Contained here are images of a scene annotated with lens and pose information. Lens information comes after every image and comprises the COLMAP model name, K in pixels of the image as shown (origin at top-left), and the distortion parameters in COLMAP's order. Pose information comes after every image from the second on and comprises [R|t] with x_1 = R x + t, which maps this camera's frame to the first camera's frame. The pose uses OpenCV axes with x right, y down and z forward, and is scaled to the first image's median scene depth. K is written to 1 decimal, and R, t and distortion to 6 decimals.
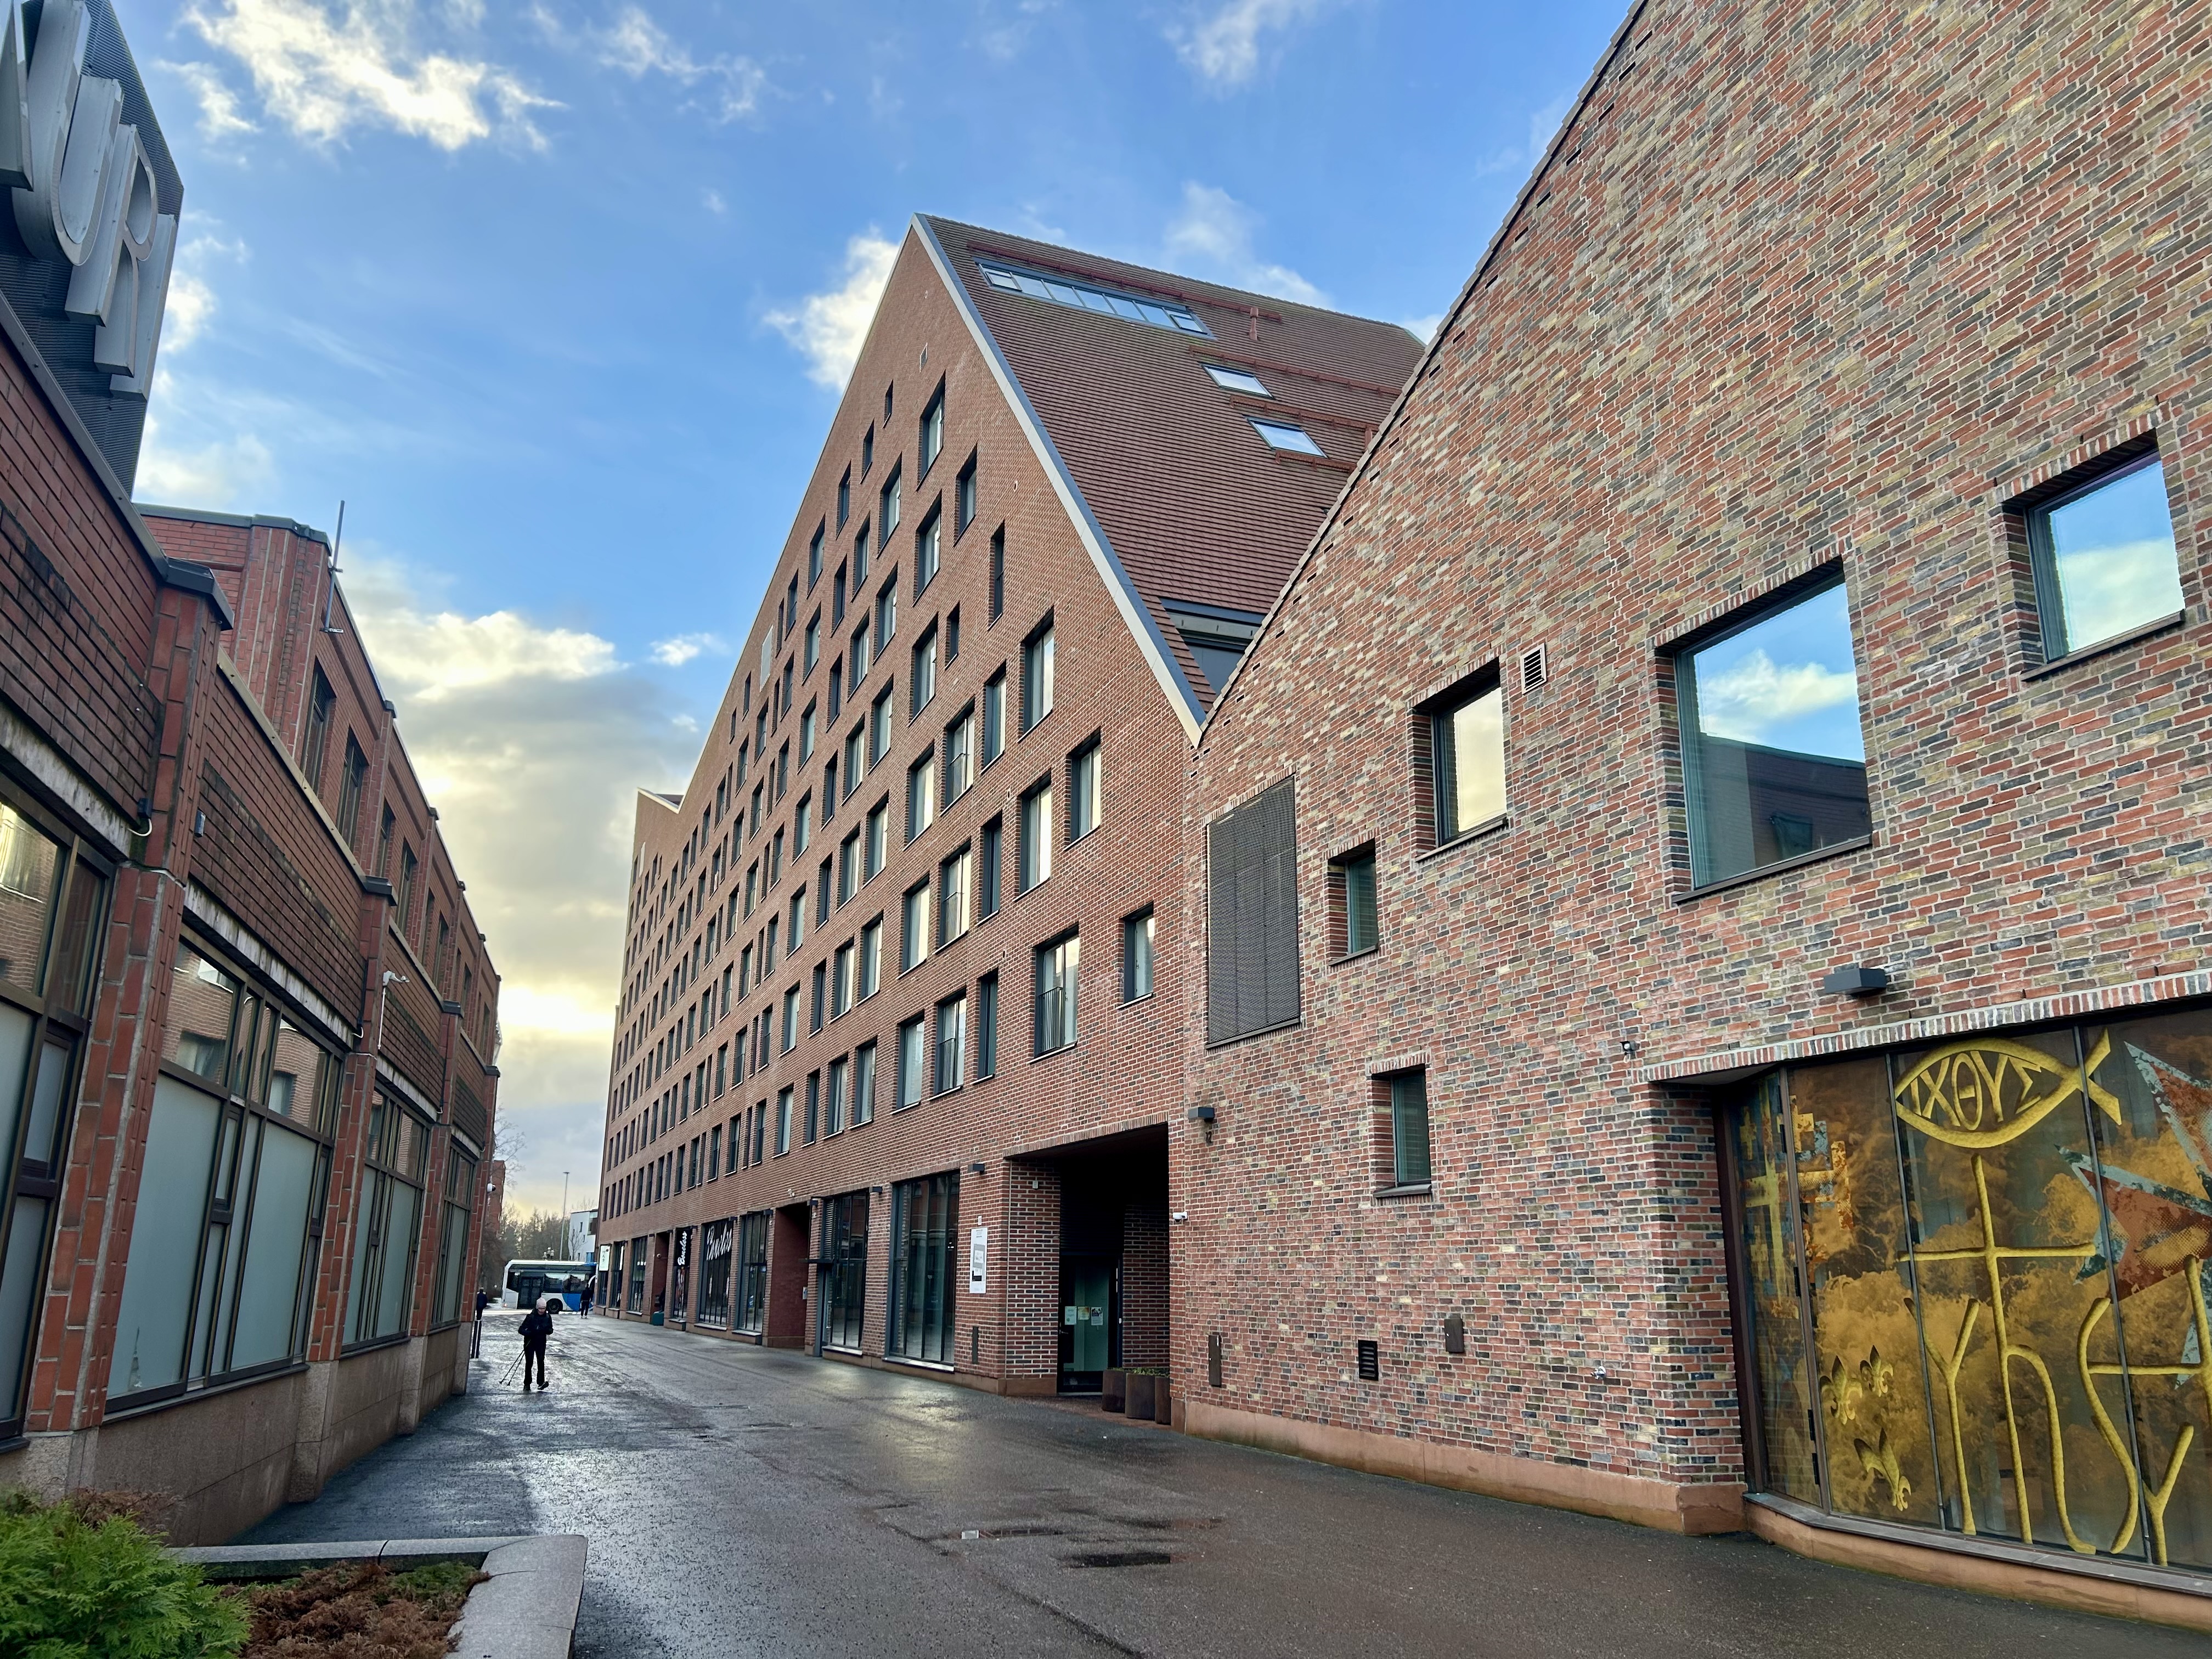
lens RADIAL K [[1685.3, 0, 1137.2], [0, 1685.3, 832.6], [0, 0, 1]] dist [0.077335, -0.128740]
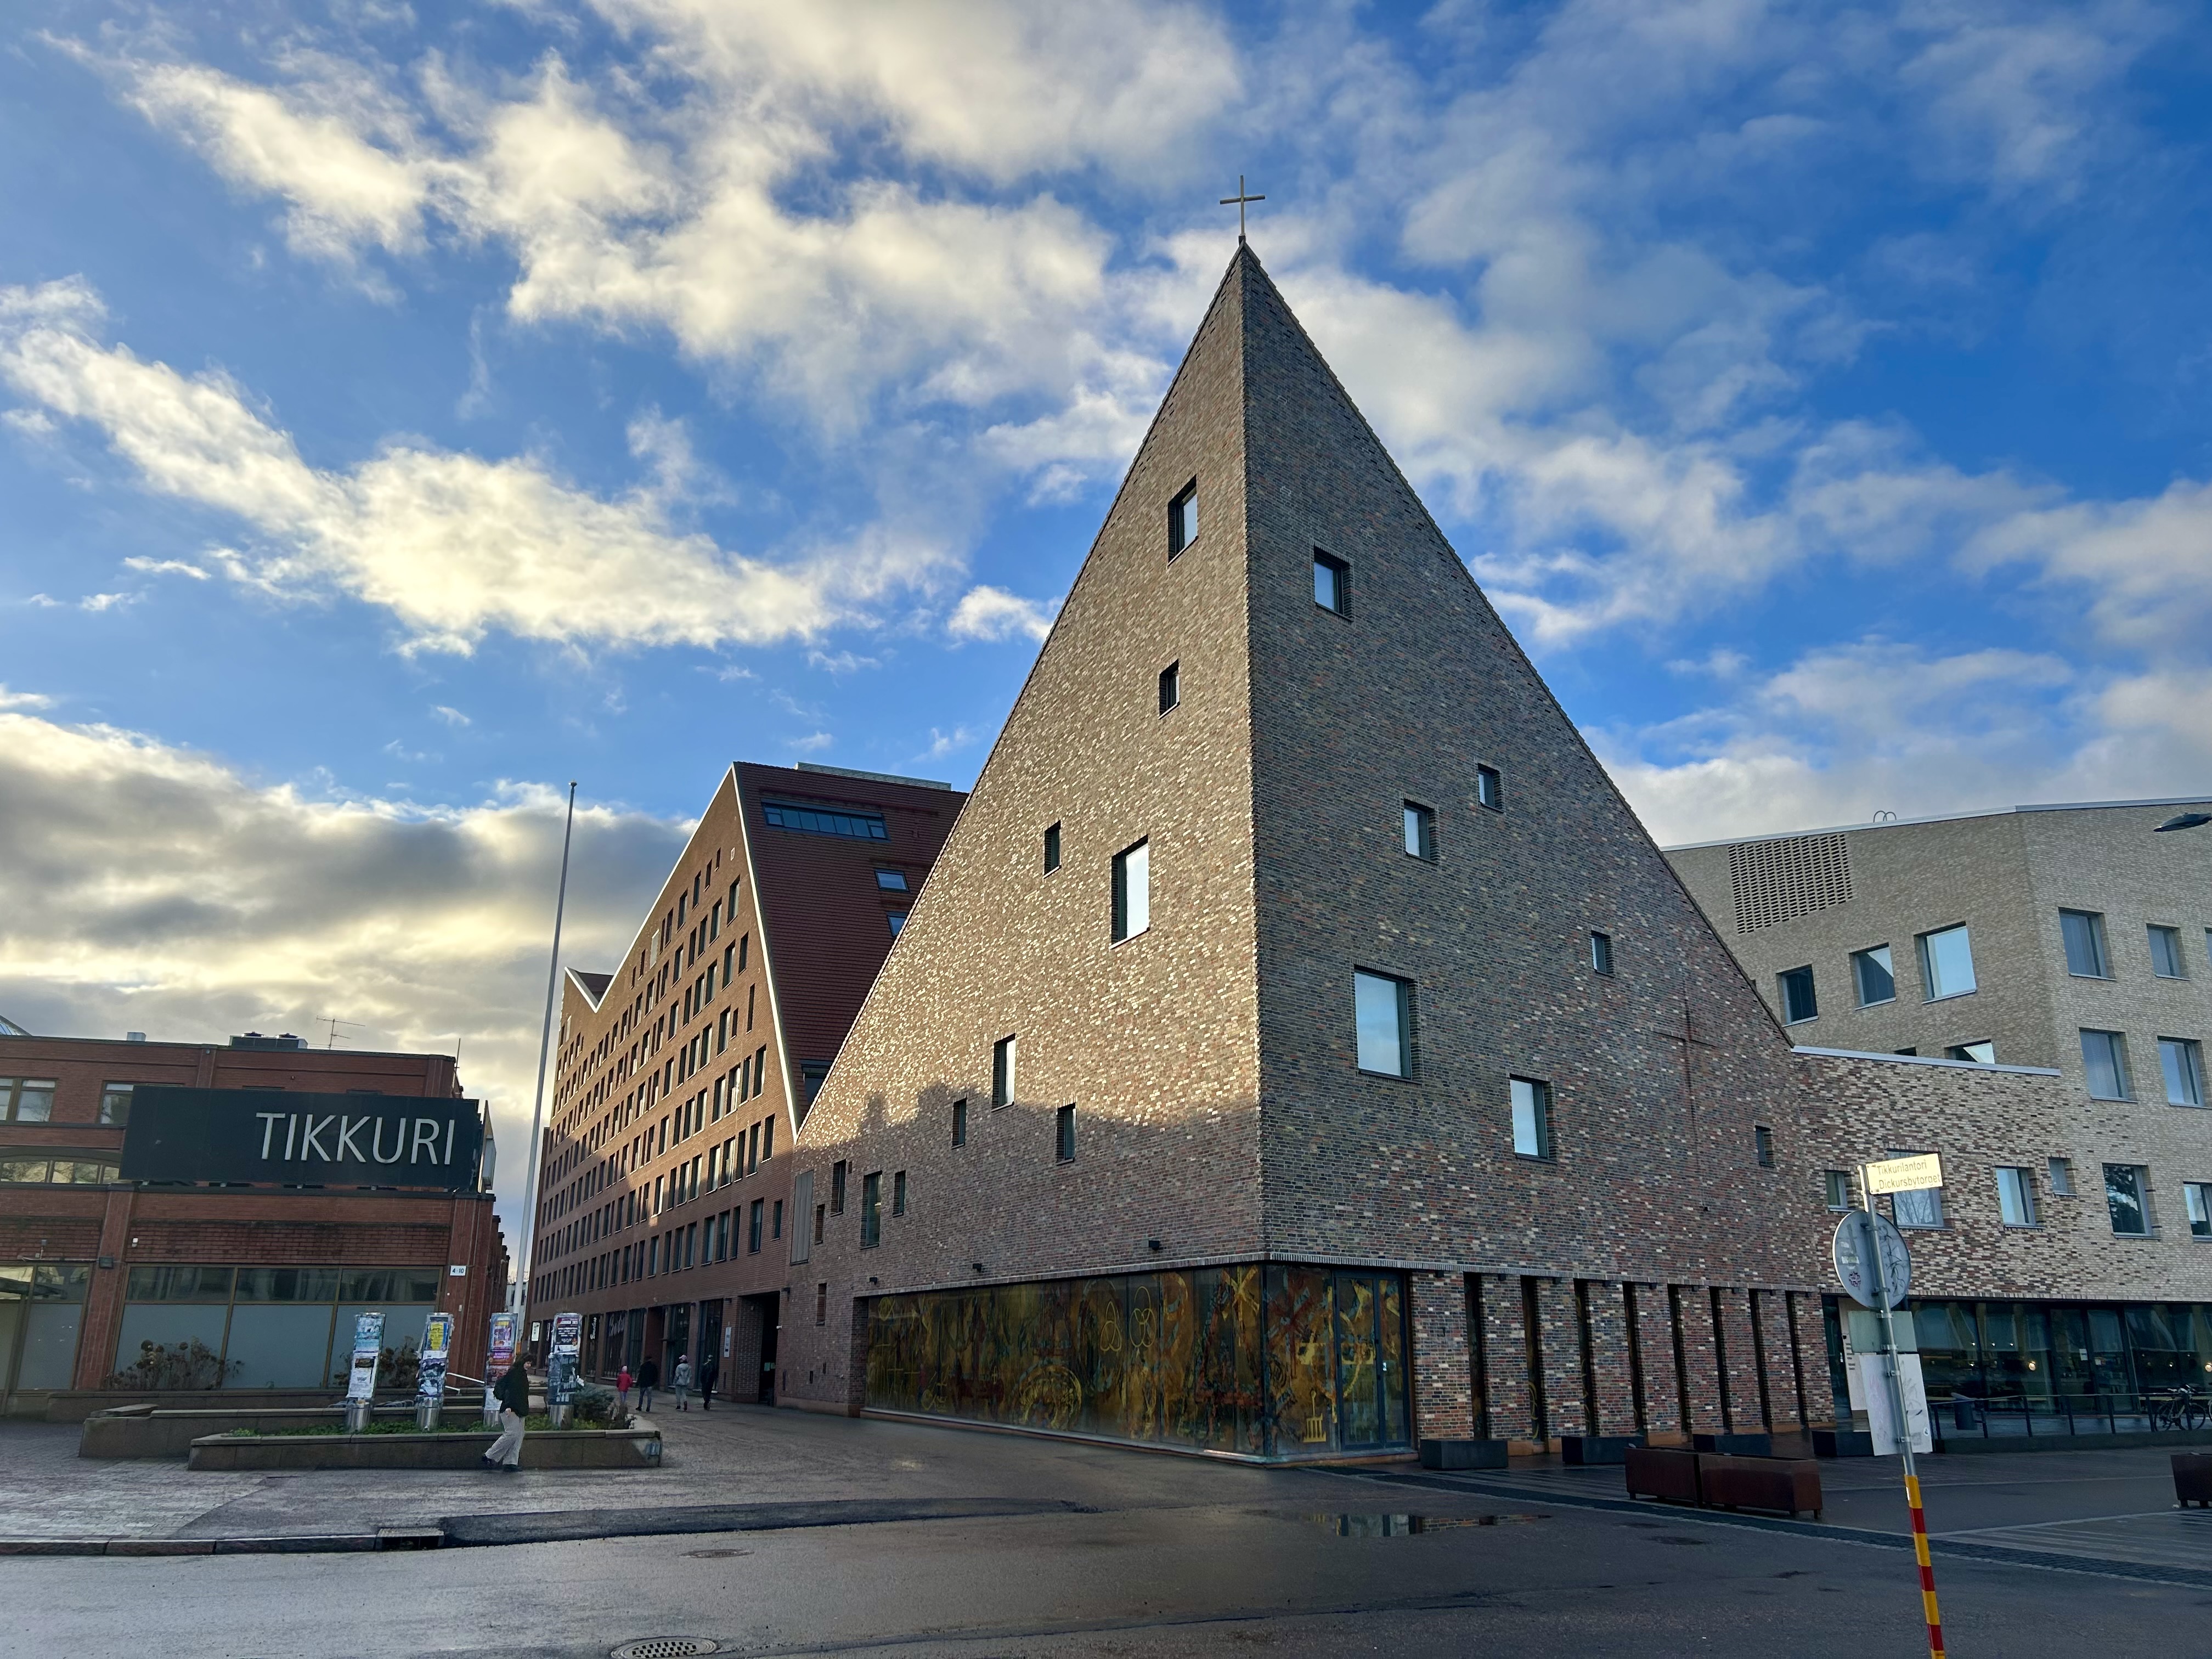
lens RADIAL K [[1698.7, 0, 1126.5], [0, 1698.7, 826.8], [0, 0, 1]] dist [0.070709, -0.094126]
pose [[0.999388, 0.005994, 0.034466, 0.666660], [-0.004794, 0.999383, -0.034784, -0.662705], [-0.034653, 0.034597, 0.998800, -2.453140]]
